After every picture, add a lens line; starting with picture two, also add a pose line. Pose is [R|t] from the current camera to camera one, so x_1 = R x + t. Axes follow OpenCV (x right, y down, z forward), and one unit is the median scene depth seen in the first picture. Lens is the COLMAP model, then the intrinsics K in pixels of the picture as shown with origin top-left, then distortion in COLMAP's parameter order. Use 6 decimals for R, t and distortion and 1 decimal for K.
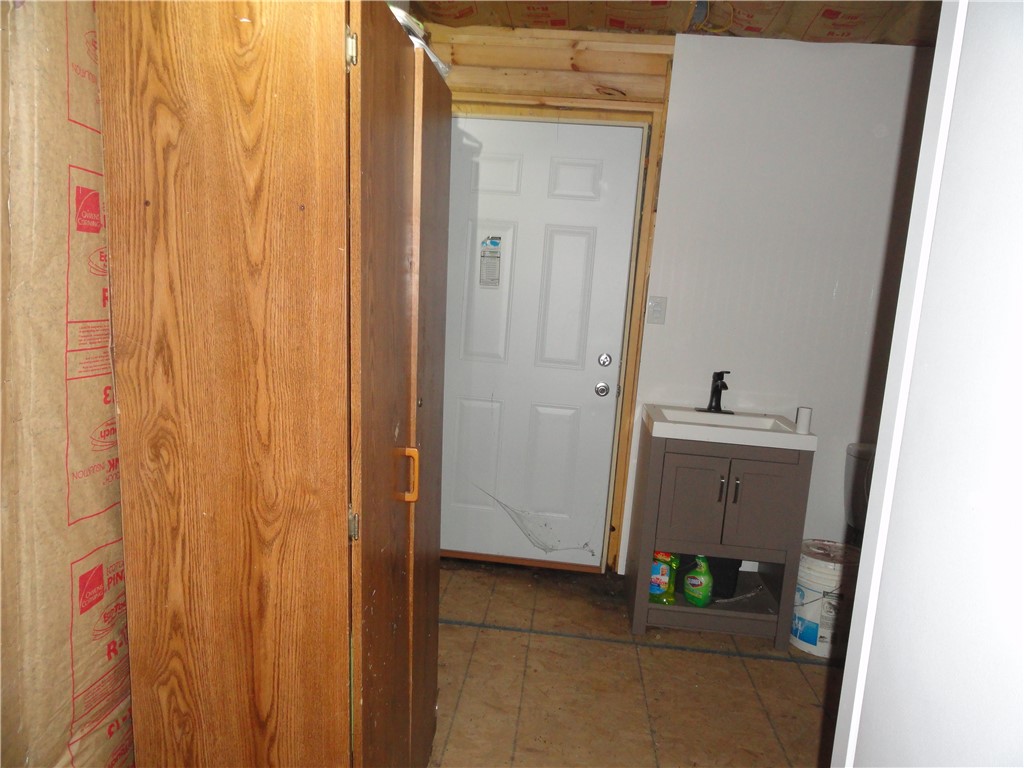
lens RADIAL K [[713.4, 0, 513.5], [0, 713.4, 385.2], [0, 0, 1]] dist [-0.009173, 0.008034]
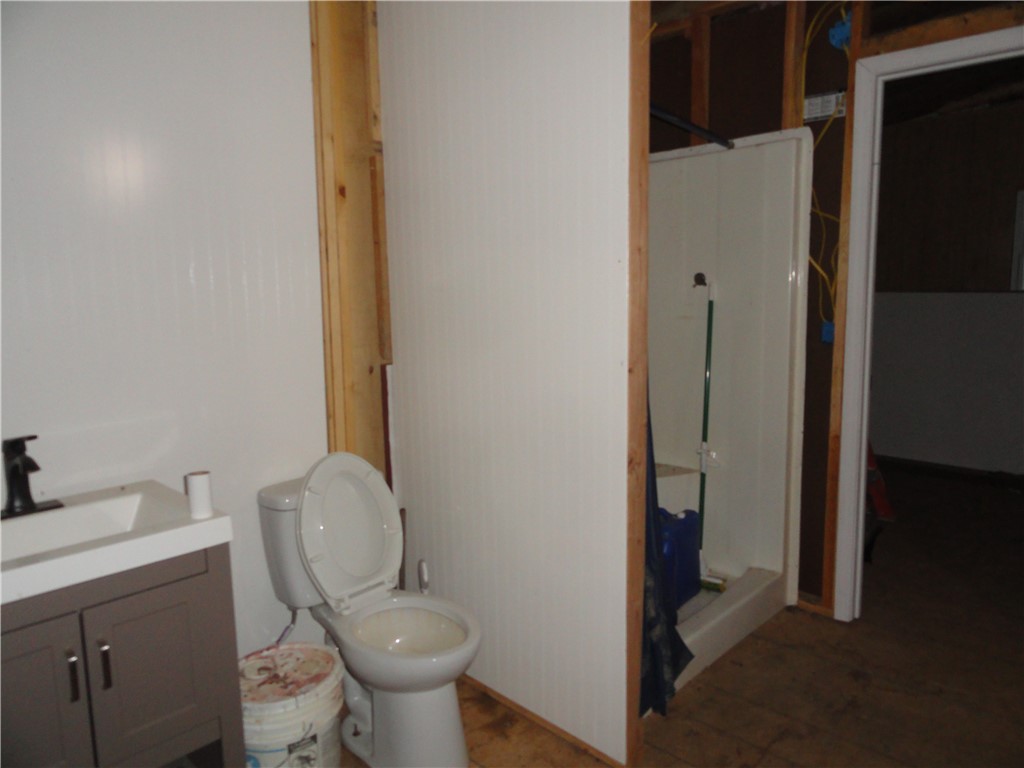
lens RADIAL K [[713.4, 0, 512.7], [0, 713.4, 382.2], [0, 0, 1]] dist [-0.009173, 0.008034]
pose [[0.619025, -0.182754, 0.763812, 0.134864], [0.176623, 0.980031, 0.091345, -0.045852], [-0.765253, 0.078362, 0.638942, 0.416307]]
